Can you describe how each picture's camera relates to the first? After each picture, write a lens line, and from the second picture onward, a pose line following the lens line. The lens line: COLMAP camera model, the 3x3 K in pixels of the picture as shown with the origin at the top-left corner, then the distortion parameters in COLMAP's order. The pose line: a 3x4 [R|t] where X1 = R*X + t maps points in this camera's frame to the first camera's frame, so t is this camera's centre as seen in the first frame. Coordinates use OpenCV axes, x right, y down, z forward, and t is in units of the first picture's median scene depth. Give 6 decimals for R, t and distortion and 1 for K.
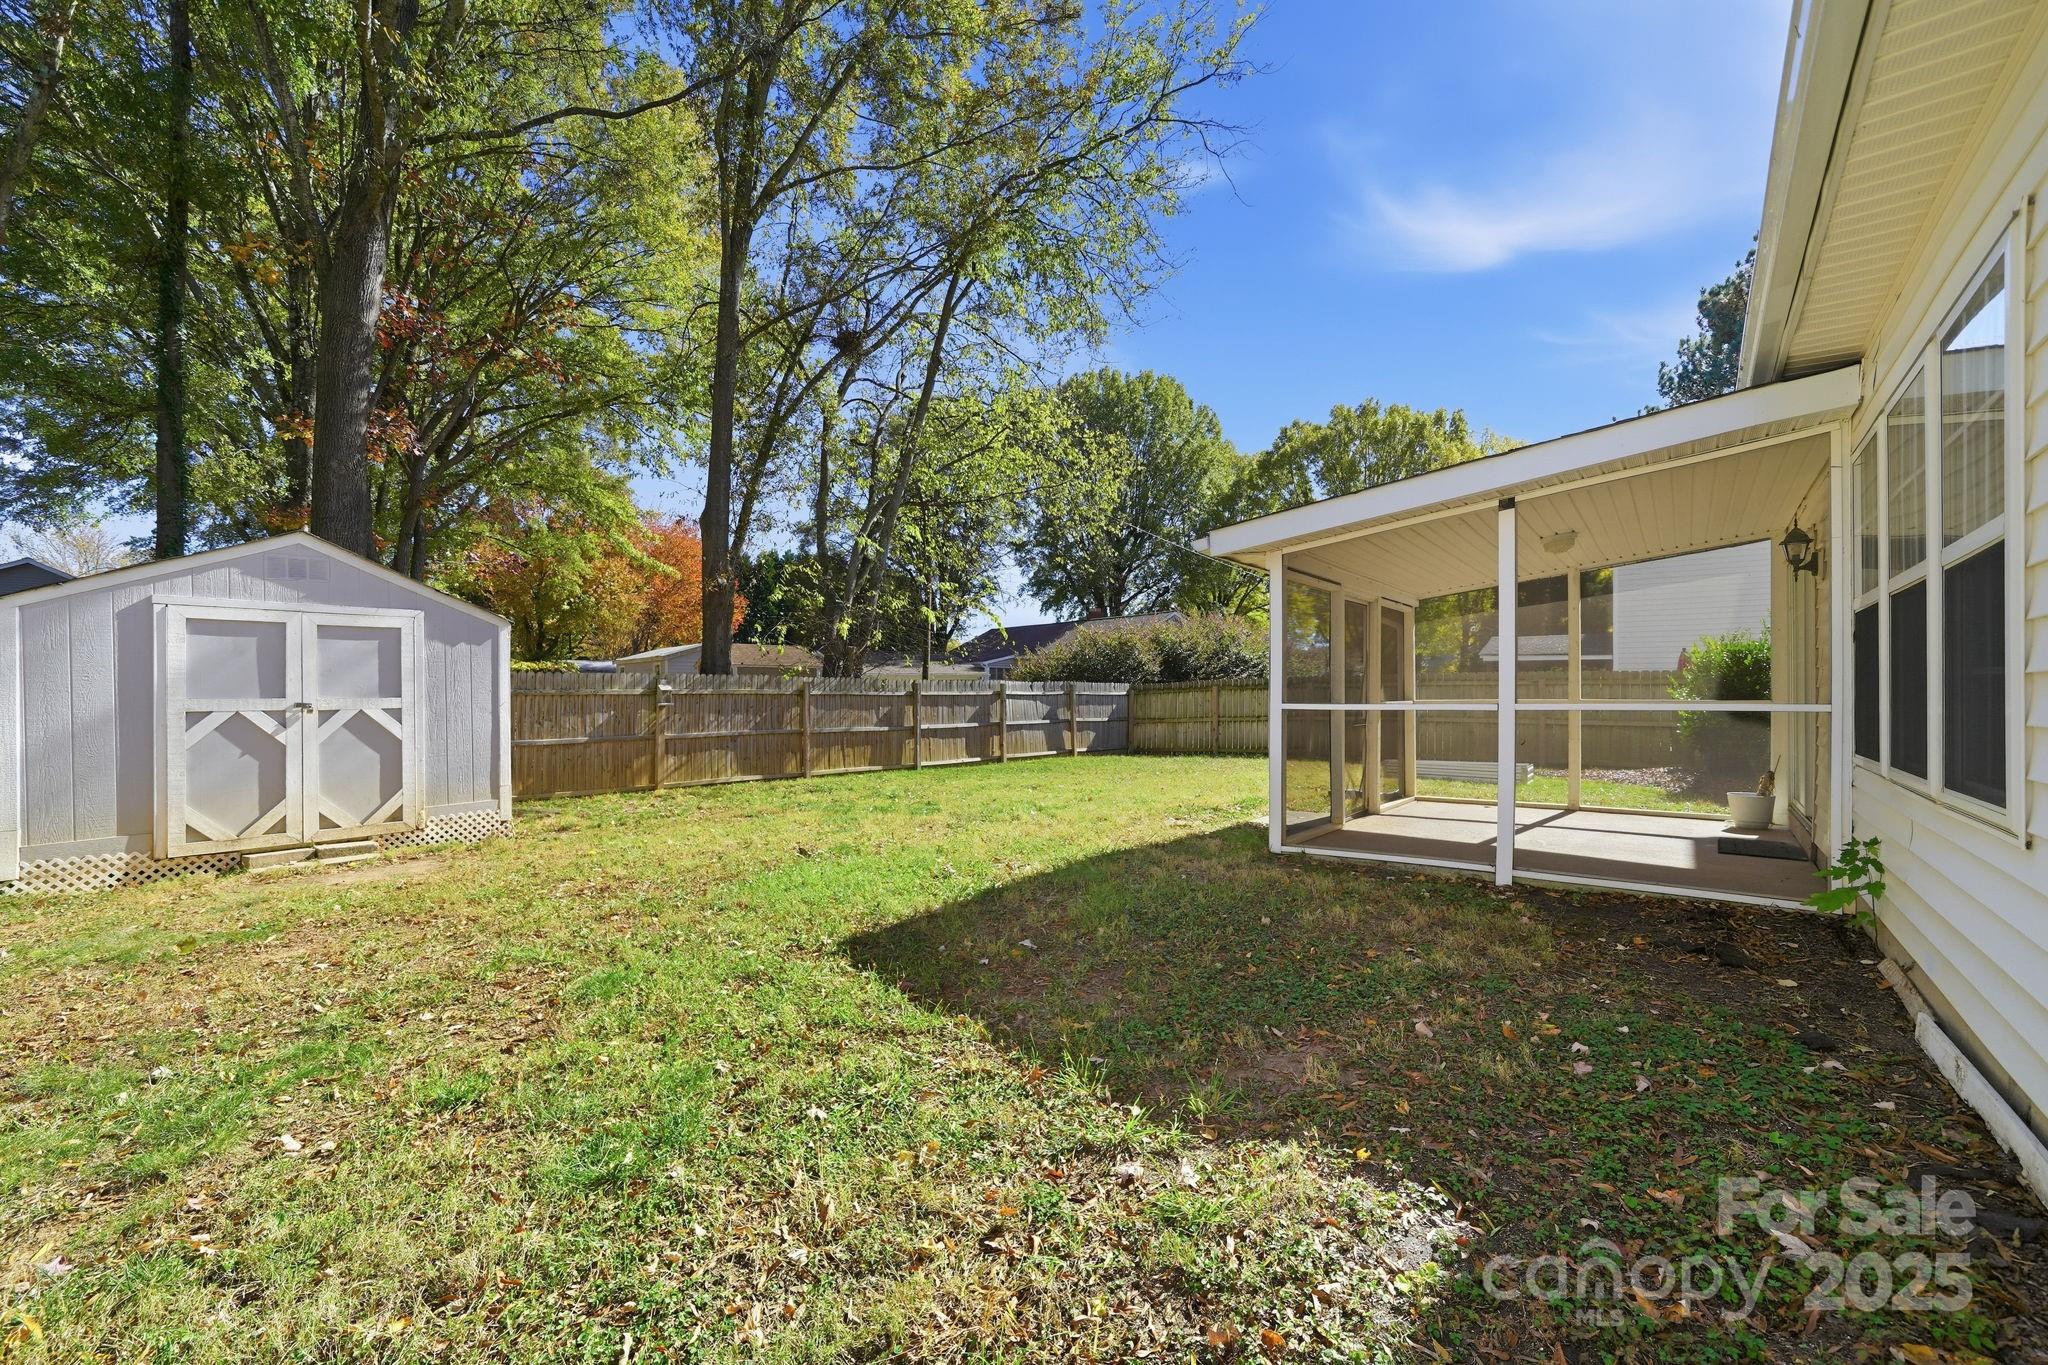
lens RADIAL K [[818.3, 0, 1024.0], [0, 818.3, 682.5], [0, 0, 1]] dist [0.009142, 0.000213]
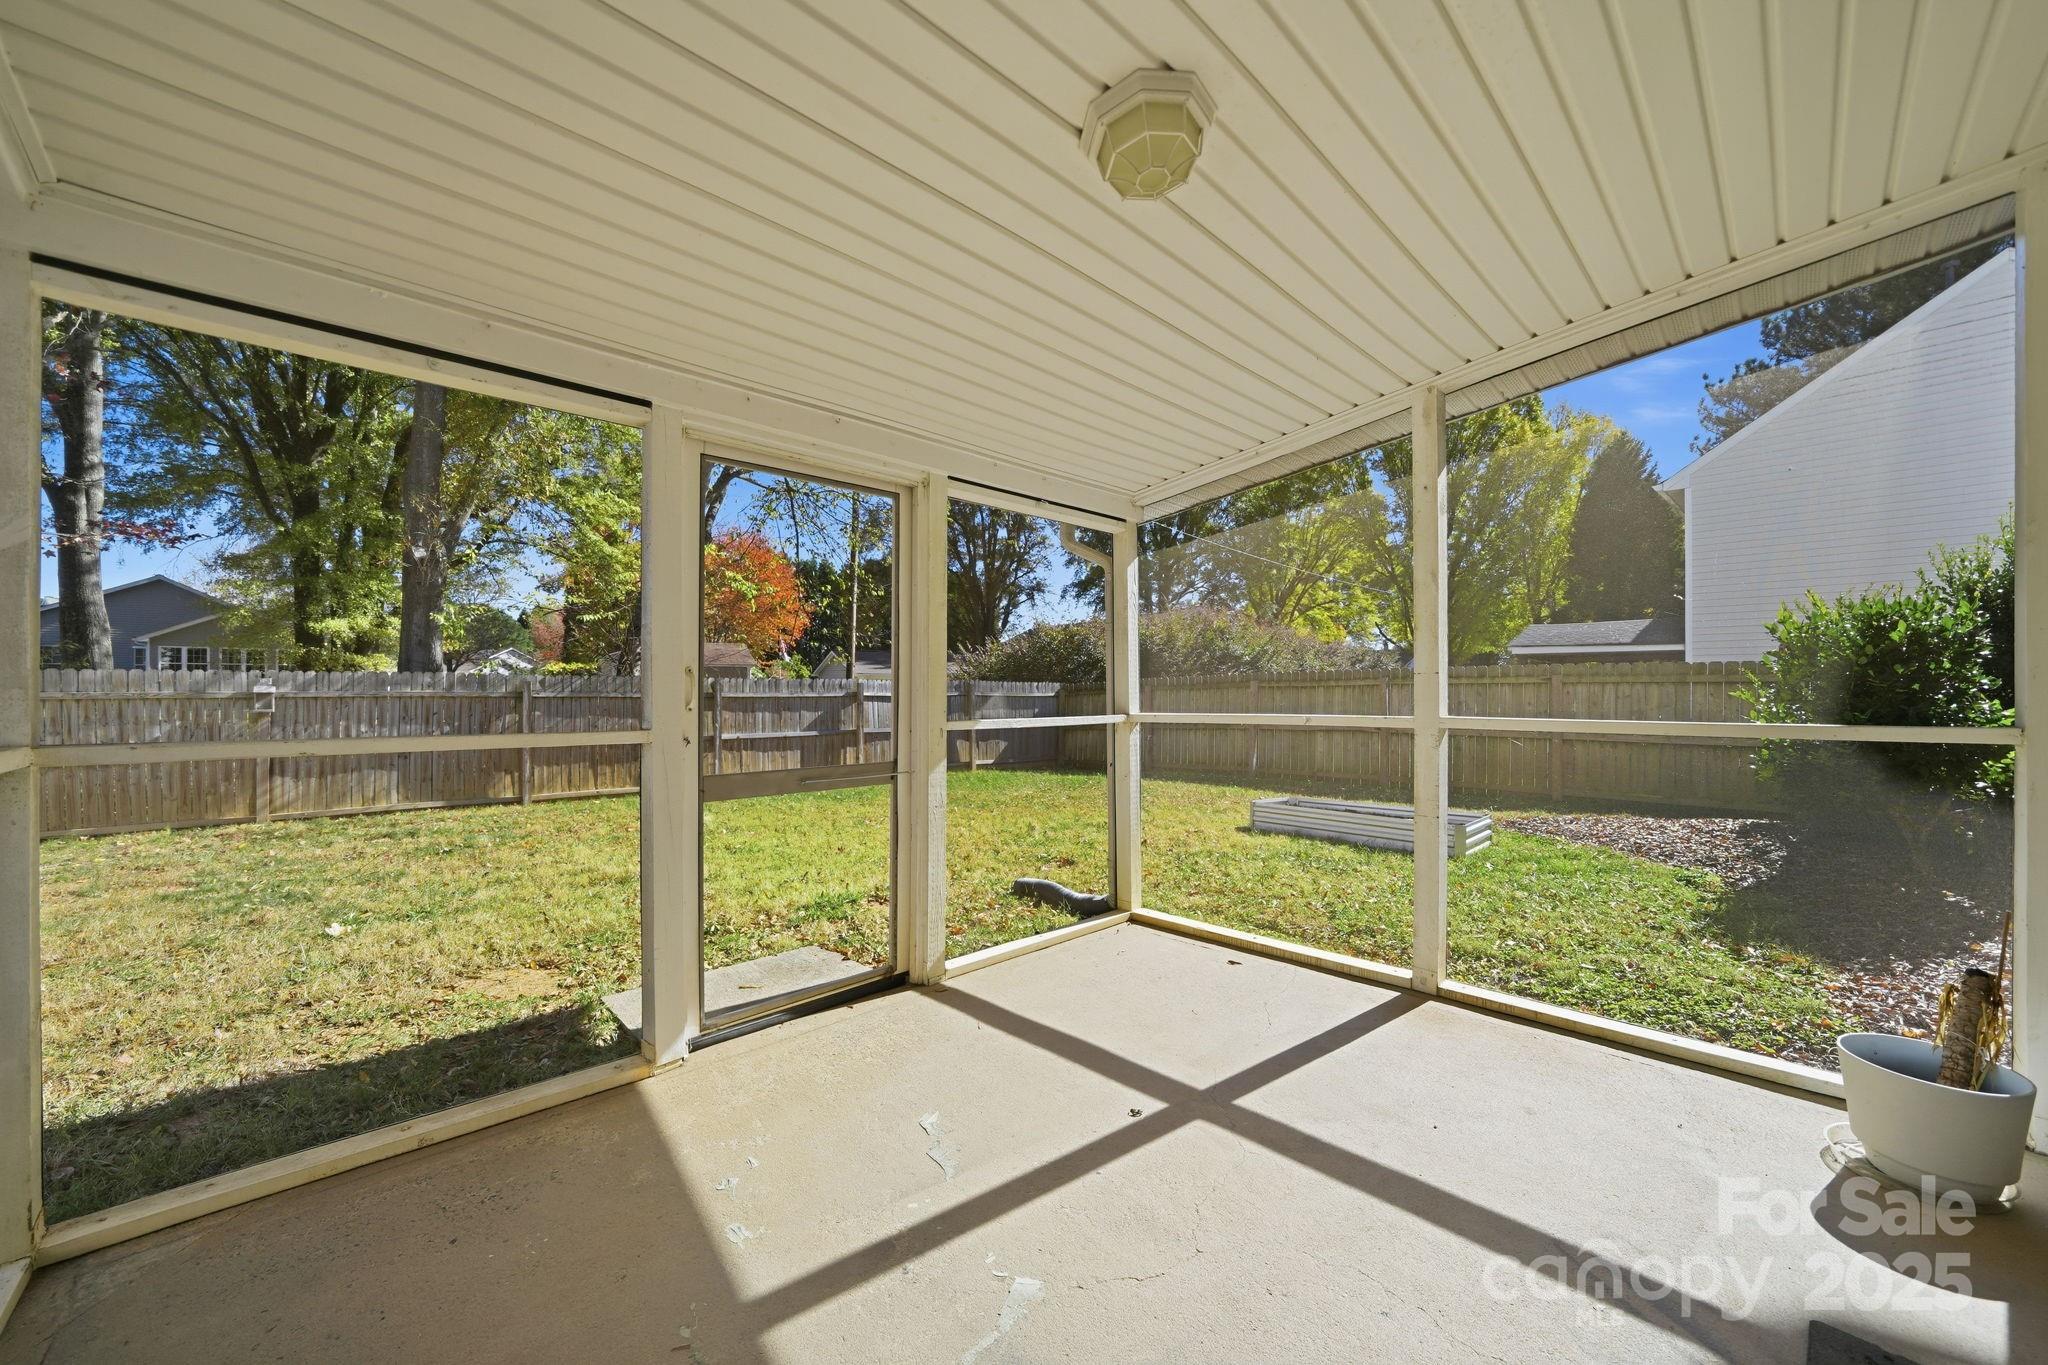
lens RADIAL K [[763.0, 0, 1024.0], [0, 763.0, 682.5], [0, 0, 1]] dist [0.000629, 0.000051]
pose [[0.992943, 0.002403, -0.118572, 0.246092], [-0.002615, 0.999995, -0.001633, 0.002141], [0.118567, 0.001932, 0.992944, 0.288446]]
